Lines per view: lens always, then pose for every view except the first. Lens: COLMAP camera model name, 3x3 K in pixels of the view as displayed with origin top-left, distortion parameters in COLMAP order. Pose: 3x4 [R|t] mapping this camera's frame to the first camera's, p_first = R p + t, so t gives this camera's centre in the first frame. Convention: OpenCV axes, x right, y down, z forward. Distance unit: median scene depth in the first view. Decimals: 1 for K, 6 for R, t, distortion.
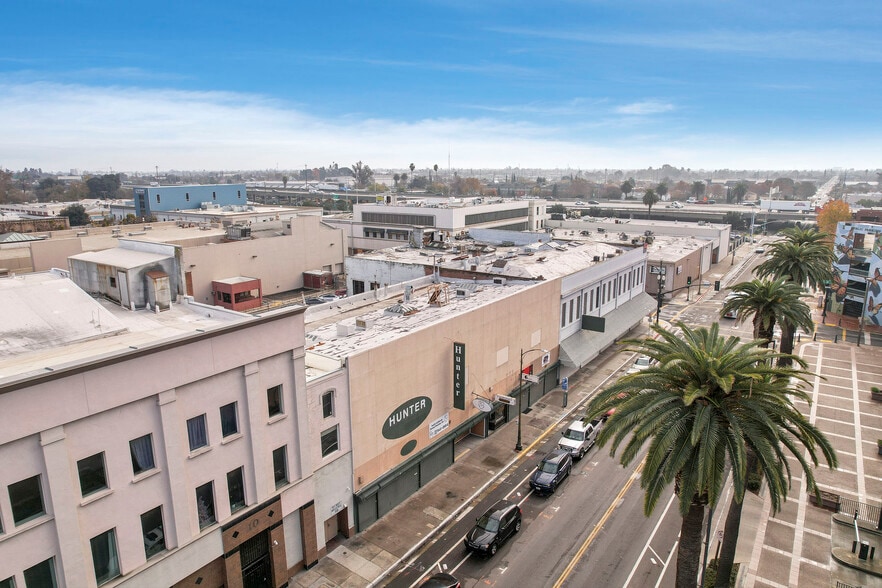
lens RADIAL K [[564.4, 0, 445.2], [0, 564.4, 289.5], [0, 0, 1]] dist [-0.069991, 0.057556]
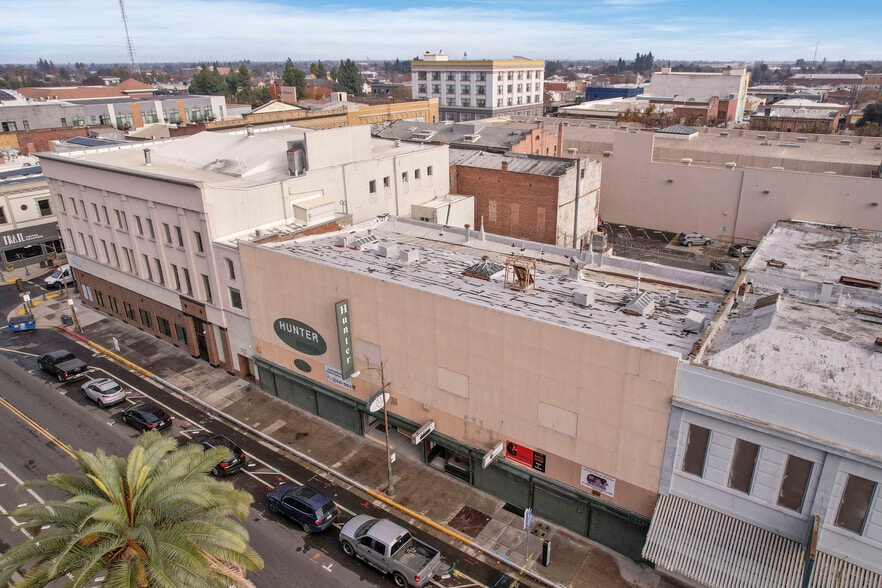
lens RADIAL K [[589.8, 0, 452.9], [0, 589.8, 282.9], [0, 0, 1]] dist [-0.071957, 0.065257]
pose [[0.006619, 0.362578, -0.931930, 0.840728], [-0.207149, 0.912232, 0.353443, -0.275637], [0.978287, 0.190709, 0.081145, 1.112710]]
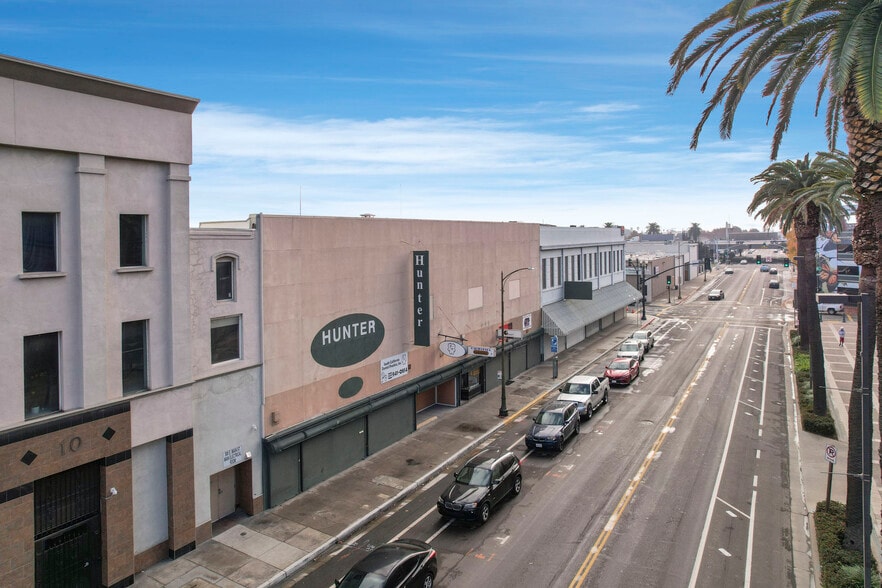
lens RADIAL K [[584.2, 0, 449.1], [0, 584.2, 232.0], [0, 0, 1]] dist [-0.071959, 0.055259]
pose [[0.995759, -0.008528, 0.091600, -0.008391], [0.028177, 0.976112, -0.215431, 0.243928], [-0.087575, 0.217099, 0.972213, 0.248535]]
